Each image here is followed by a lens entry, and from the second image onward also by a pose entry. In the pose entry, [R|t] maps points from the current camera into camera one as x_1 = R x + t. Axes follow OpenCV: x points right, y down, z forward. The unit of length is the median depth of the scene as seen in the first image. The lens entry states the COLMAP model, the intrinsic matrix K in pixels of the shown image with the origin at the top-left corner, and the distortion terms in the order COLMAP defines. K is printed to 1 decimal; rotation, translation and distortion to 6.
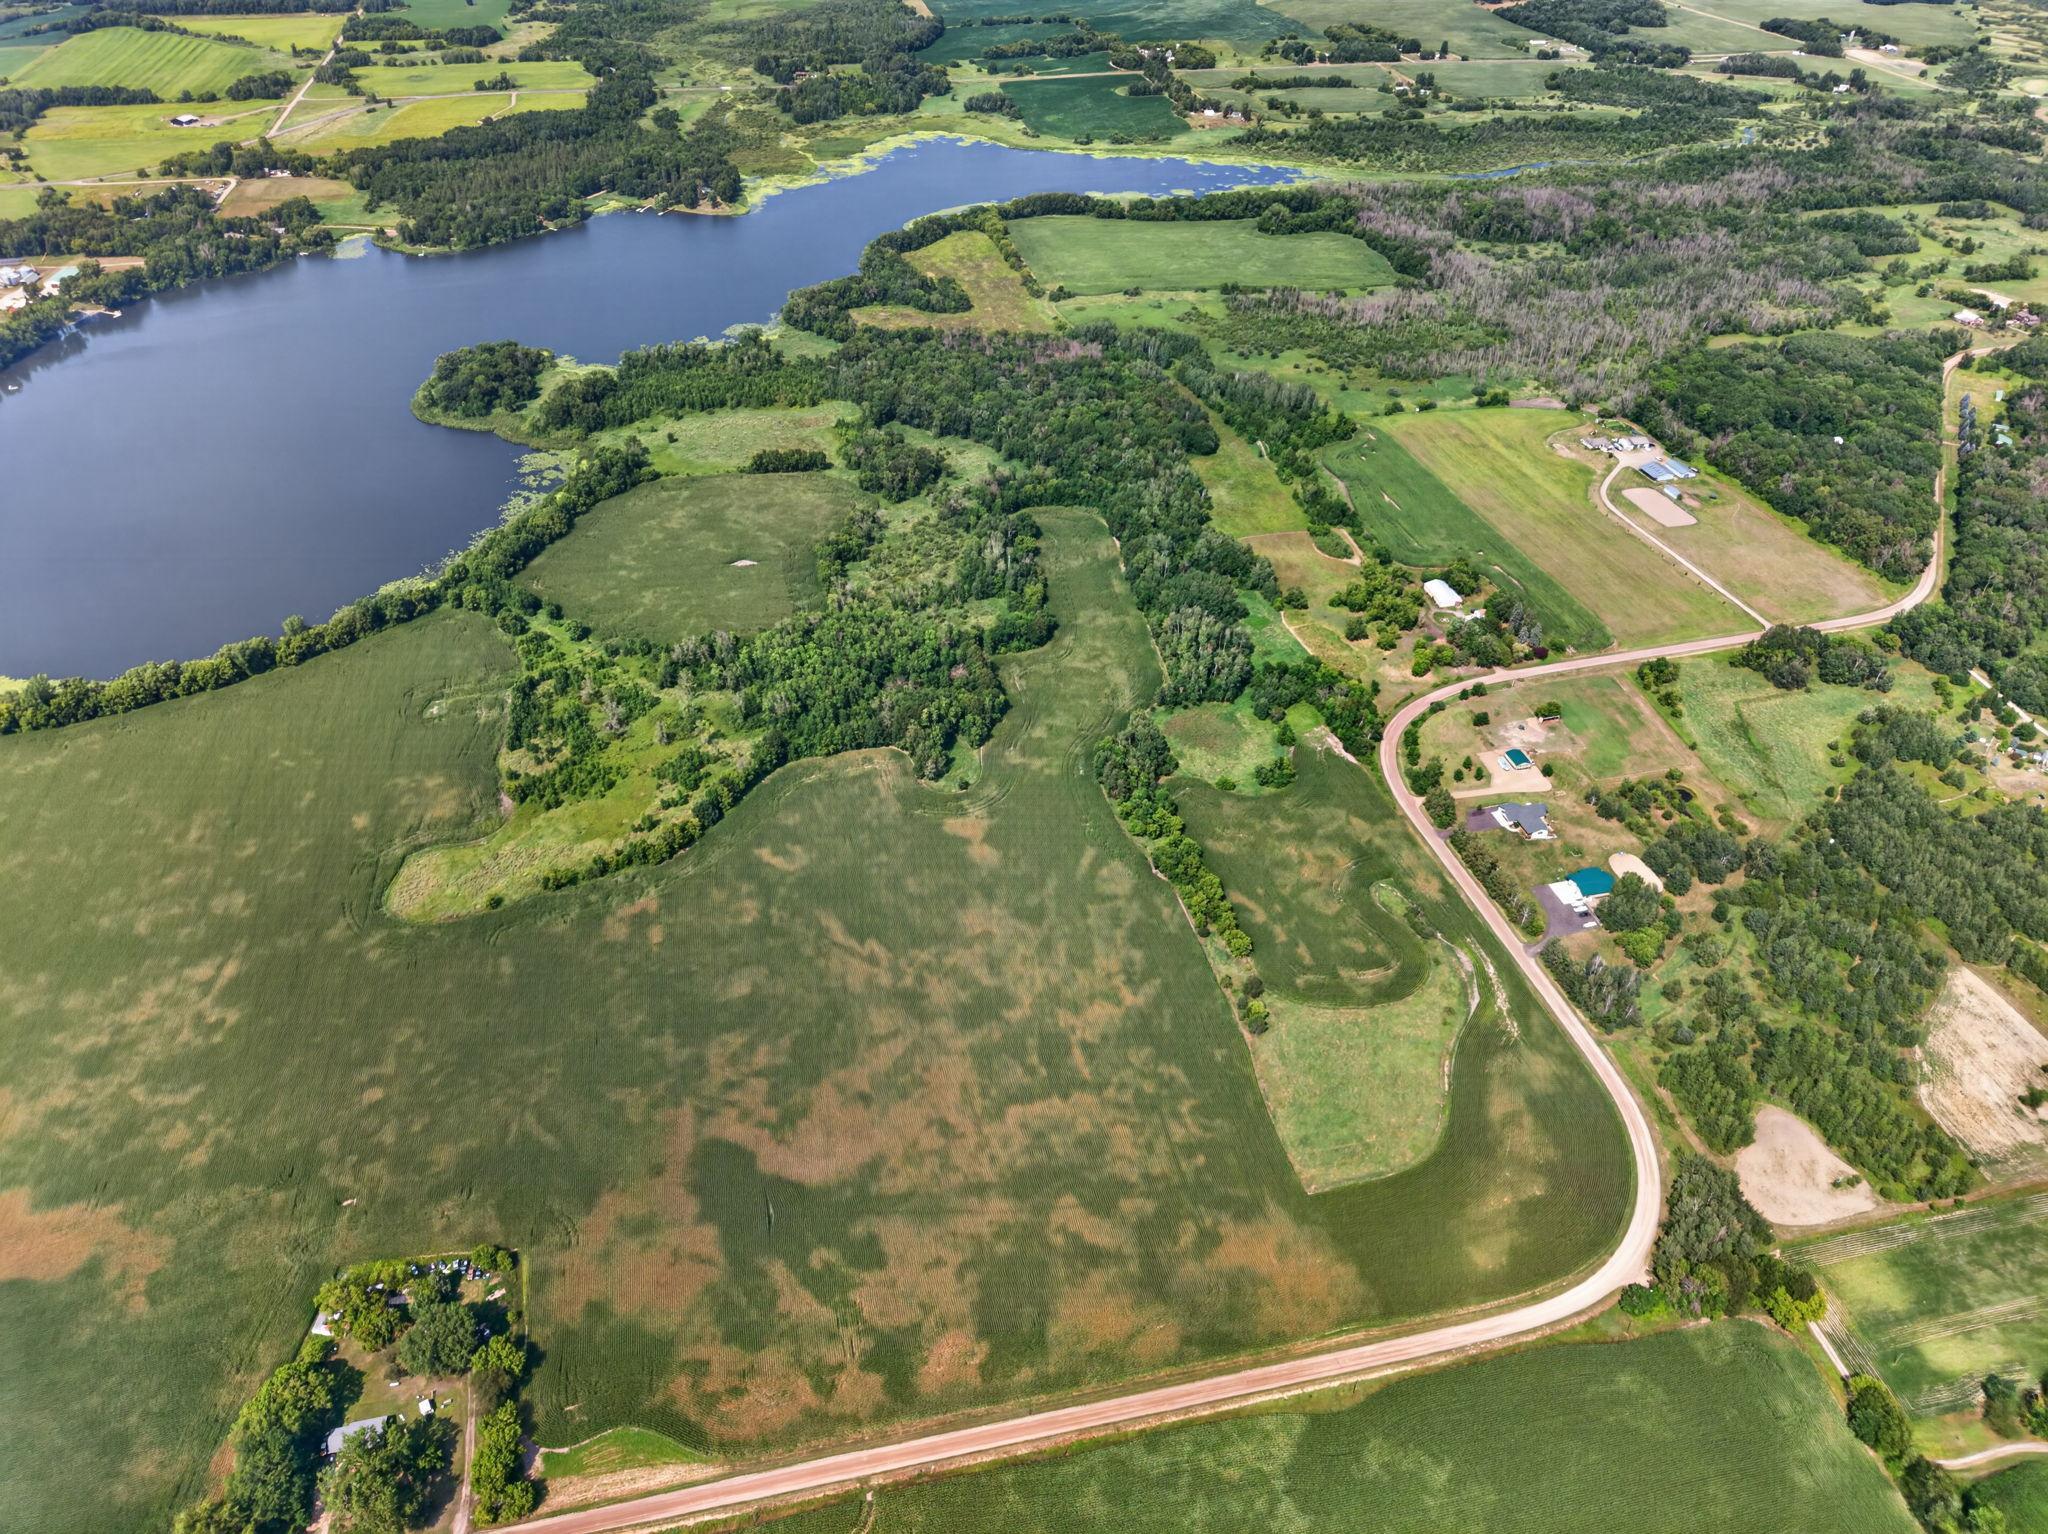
lens RADIAL K [[1358.2, 0, 1019.3], [0, 1358.2, 766.6], [0, 0, 1]] dist [0.031271, -0.037241]
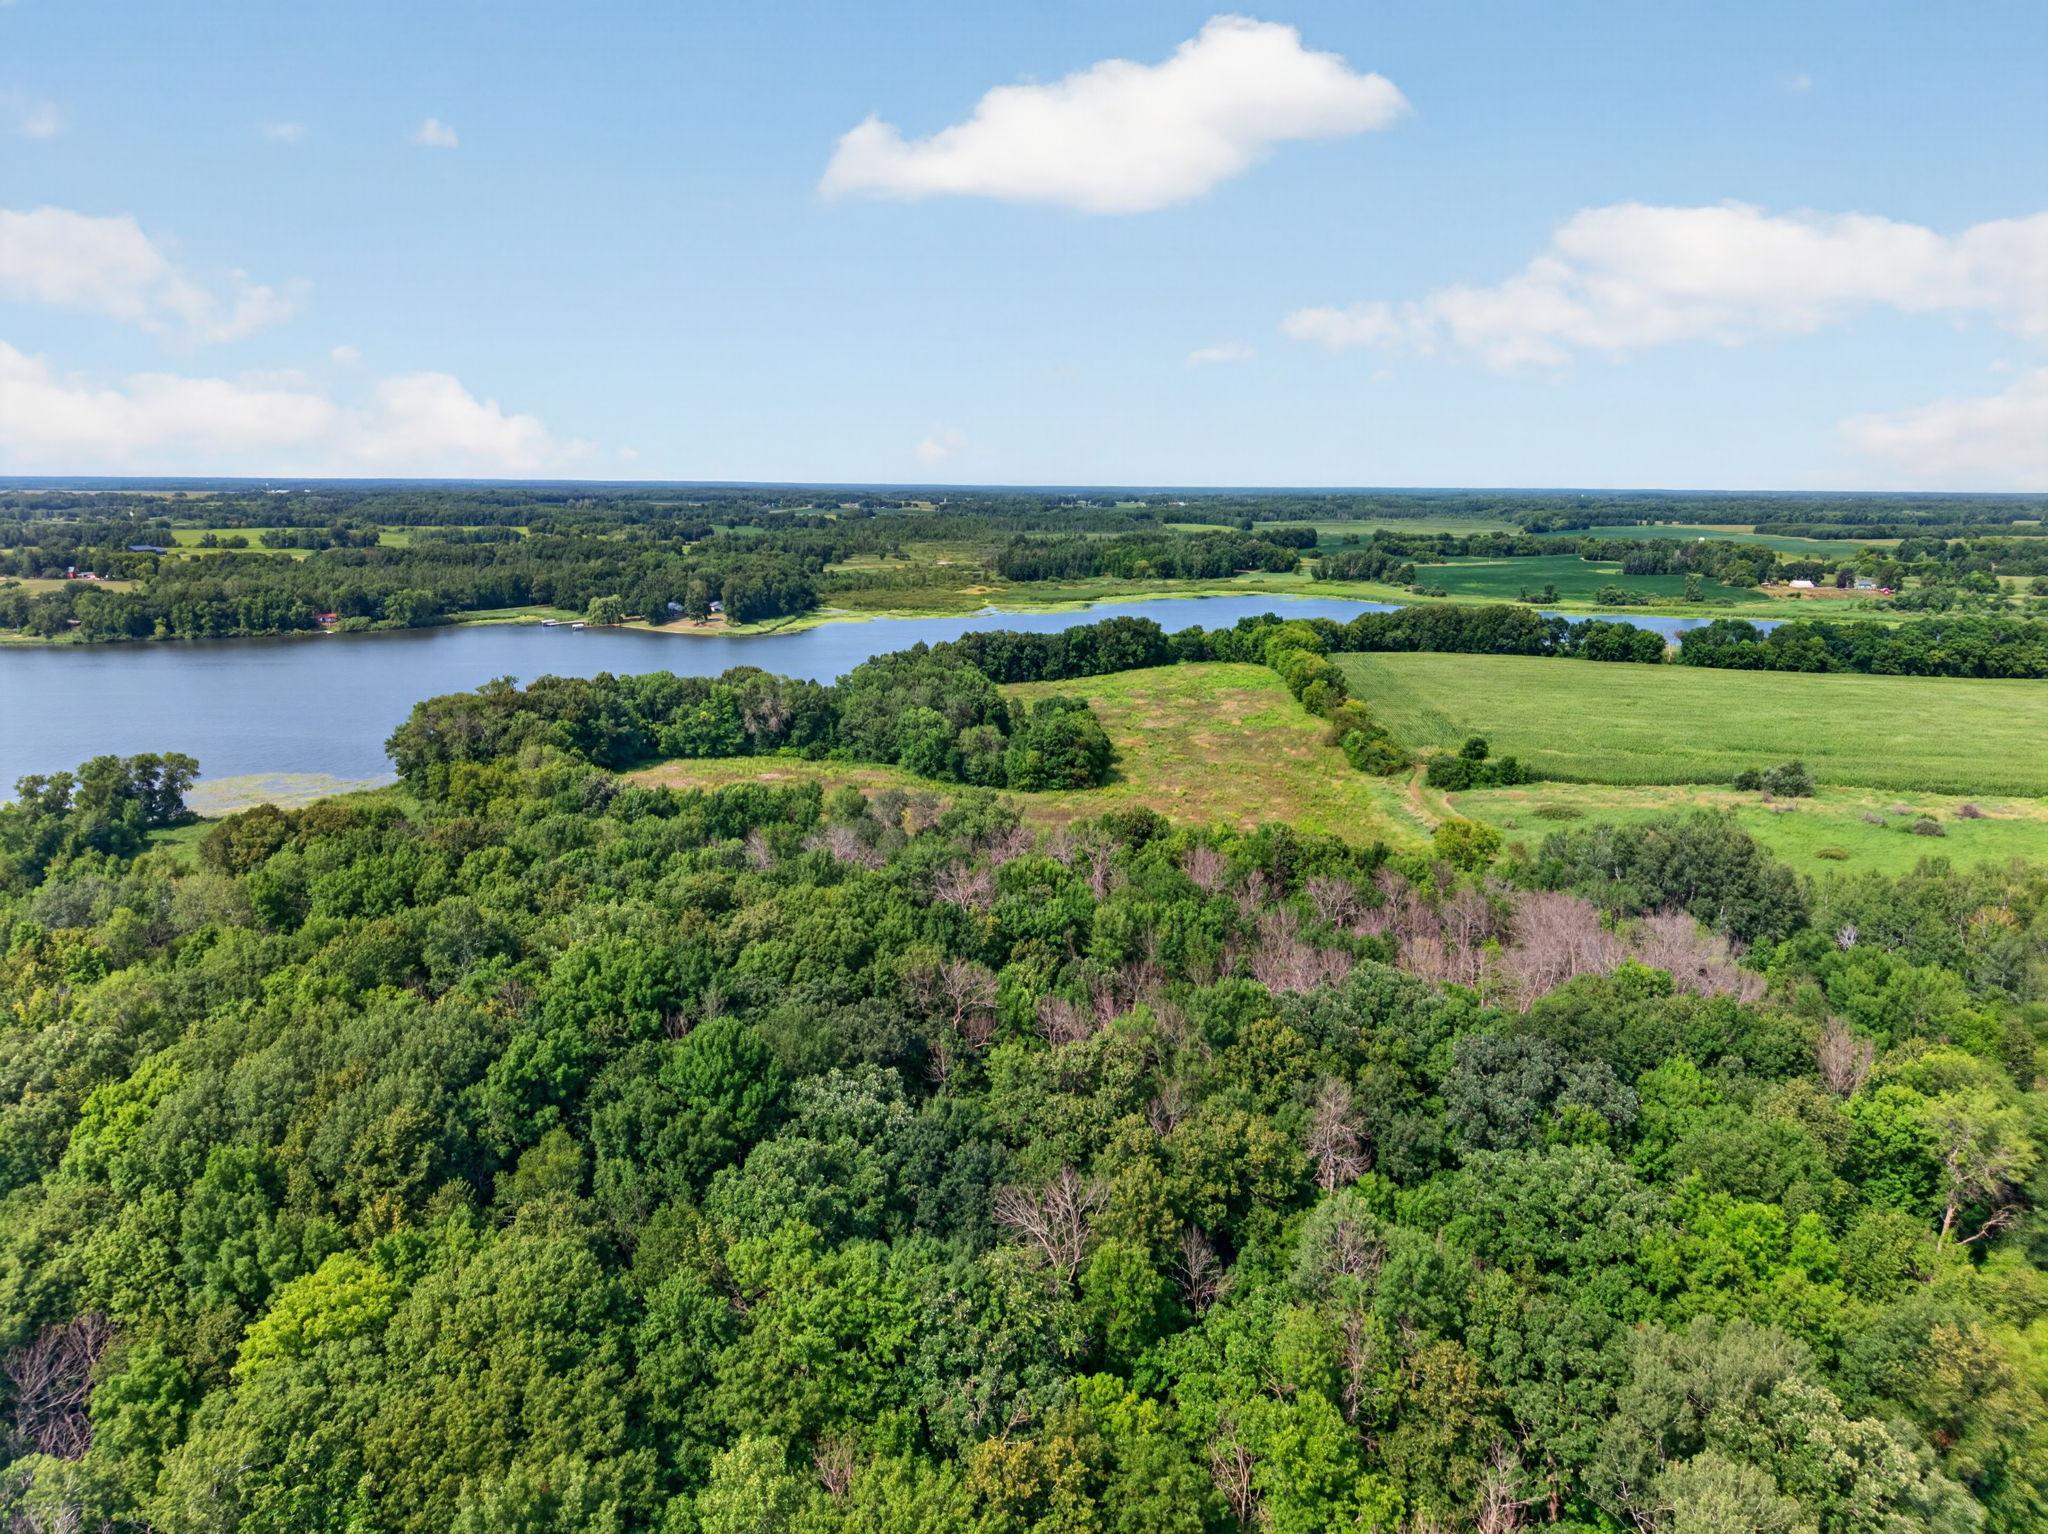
lens RADIAL K [[1358.2, 0, 1026.6], [0, 1358.2, 783.7], [0, 0, 1]] dist [0.031271, -0.037241]
pose [[0.954776, 0.054346, -0.292316, 0.055461], [-0.176064, 0.895588, -0.408563, -0.492319], [0.239591, 0.441553, 0.864654, 1.670197]]
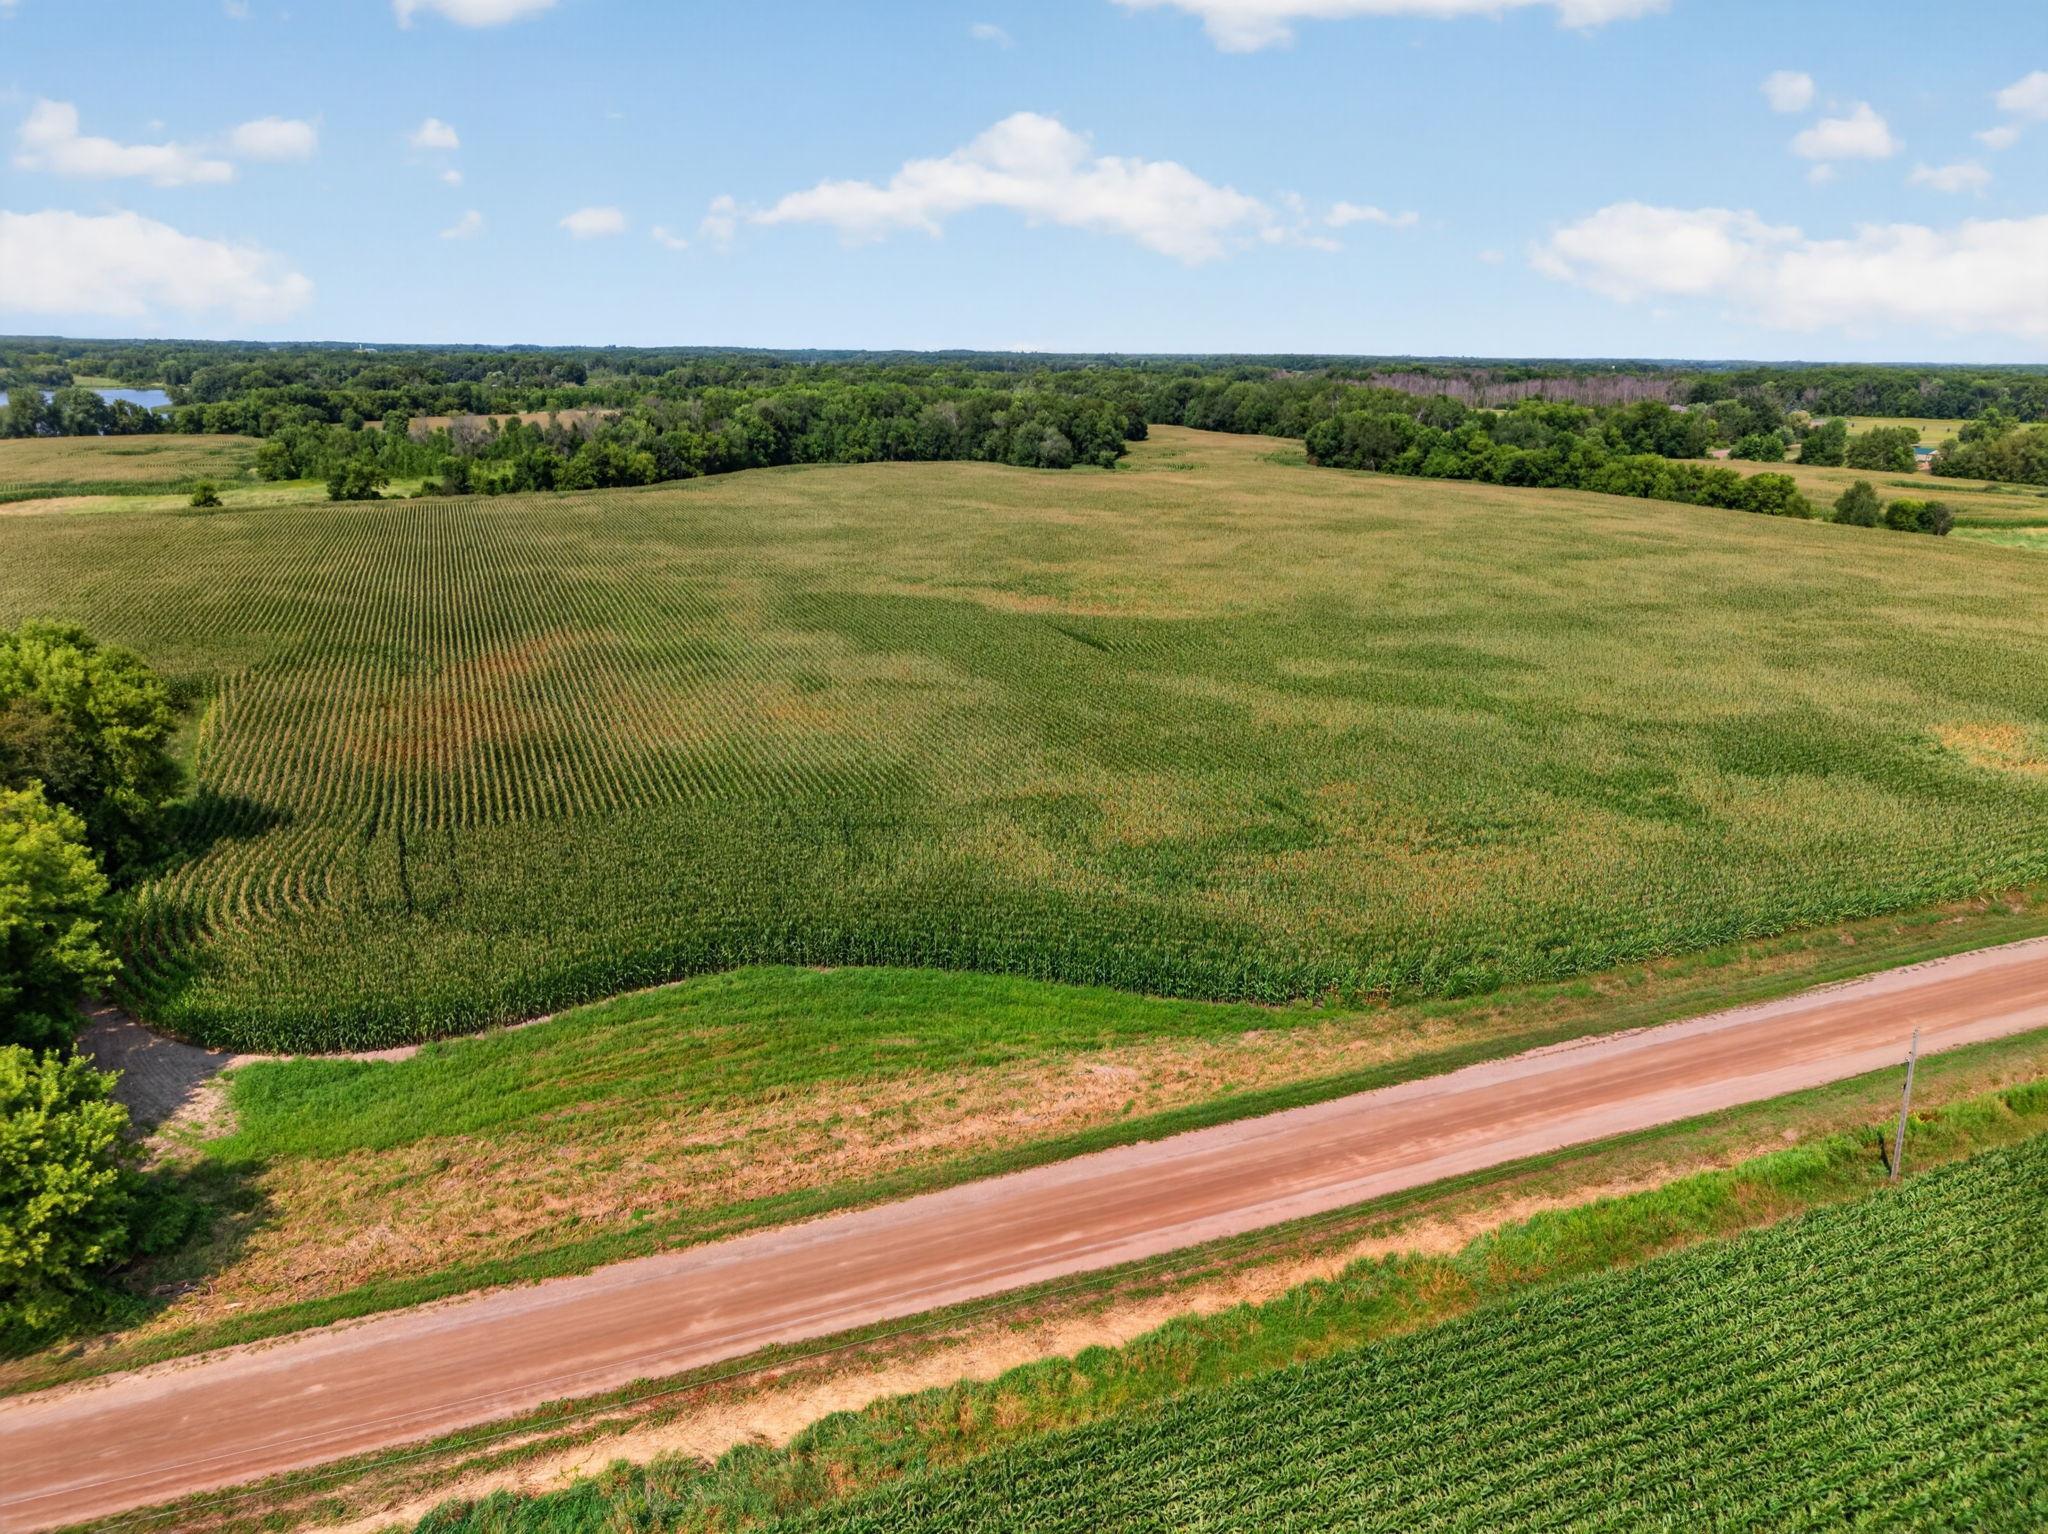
lens RADIAL K [[1358.2, 0, 1023.4], [0, 1358.2, 779.2], [0, 0, 1]] dist [0.031271, -0.037241]
pose [[0.985974, -0.056302, 0.157117, -0.212212], [0.107531, 0.934251, -0.340018, 0.395411], [-0.127643, 0.352143, 0.927201, 0.625018]]
